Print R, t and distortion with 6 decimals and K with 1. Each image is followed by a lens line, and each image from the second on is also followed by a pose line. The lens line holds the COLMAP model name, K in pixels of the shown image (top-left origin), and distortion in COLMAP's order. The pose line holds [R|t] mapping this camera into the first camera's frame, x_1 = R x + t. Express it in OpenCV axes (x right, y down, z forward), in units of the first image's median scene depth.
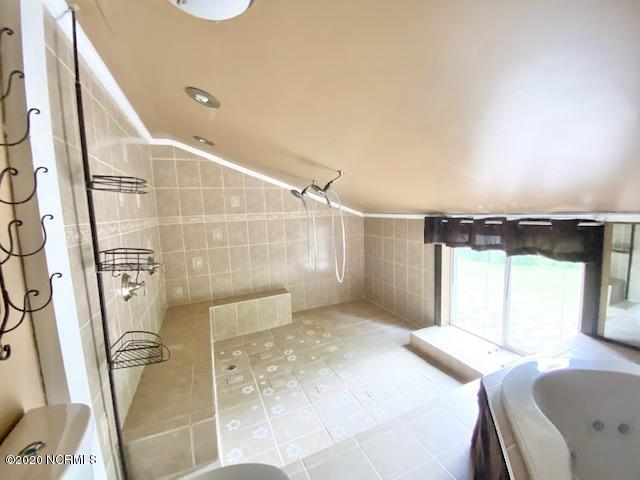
lens RADIAL K [[263.6, 0, 325.1], [0, 263.6, 237.8], [0, 0, 1]] dist [0.025203, -0.021999]
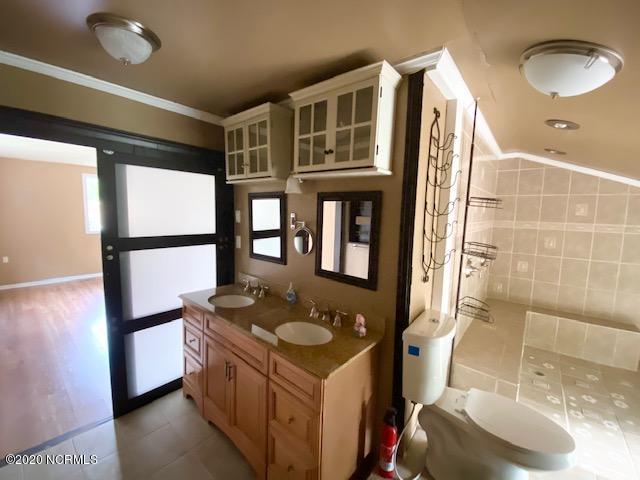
lens RADIAL K [[263.6, 0, 325.1], [0, 263.6, 237.8], [0, 0, 1]] dist [0.025203, -0.021999]
pose [[0.451998, 0.142496, -0.880564, 0.083498], [-0.140117, 0.986246, 0.087675, 0.000334], [0.880945, 0.083754, 0.465747, -0.209049]]
